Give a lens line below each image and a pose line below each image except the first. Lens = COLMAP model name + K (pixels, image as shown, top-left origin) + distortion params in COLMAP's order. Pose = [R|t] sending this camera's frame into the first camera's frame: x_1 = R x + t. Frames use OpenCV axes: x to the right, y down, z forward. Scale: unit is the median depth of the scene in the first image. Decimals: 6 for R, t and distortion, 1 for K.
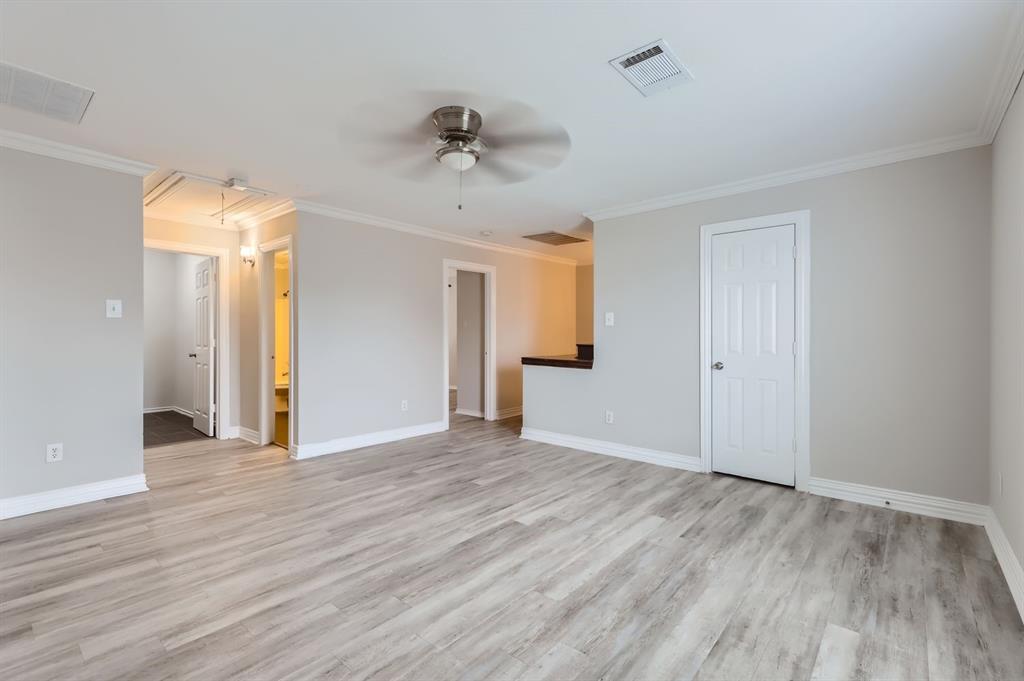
lens RADIAL K [[460.0, 0, 510.2], [0, 460.0, 339.0], [0, 0, 1]] dist [0.002576, 0.000545]
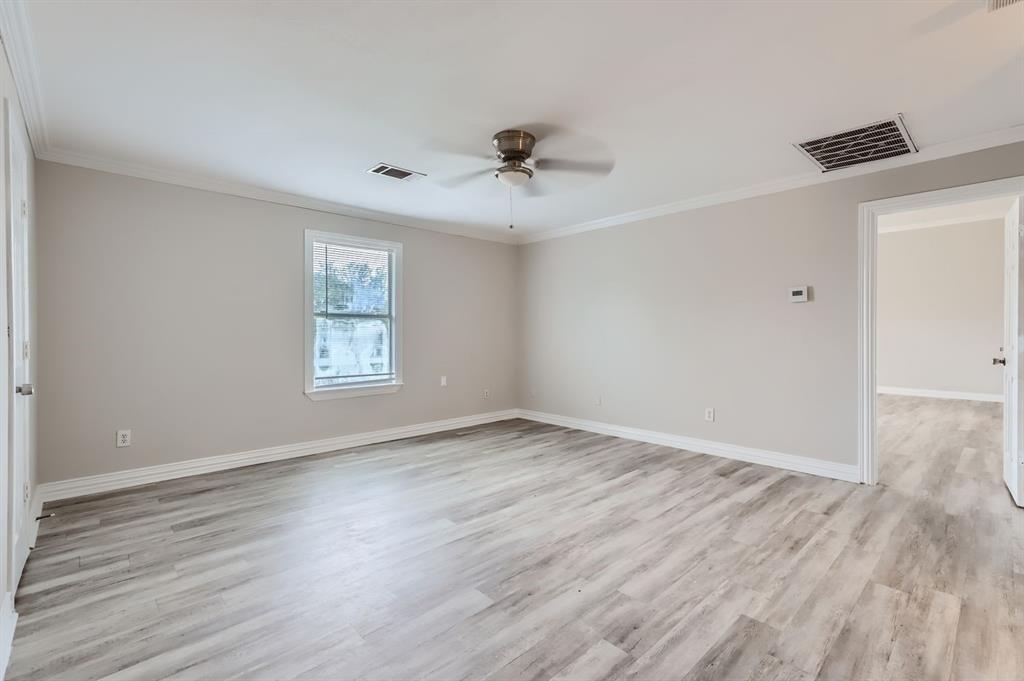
lens RADIAL K [[460.0, 0, 510.2], [0, 460.0, 339.0], [0, 0, 1]] dist [0.002576, 0.000545]
pose [[-0.994278, -0.002640, 0.106791, -0.213316], [-0.000207, 0.999740, 0.022790, -0.014611], [-0.106824, 0.022638, -0.994020, 1.999868]]
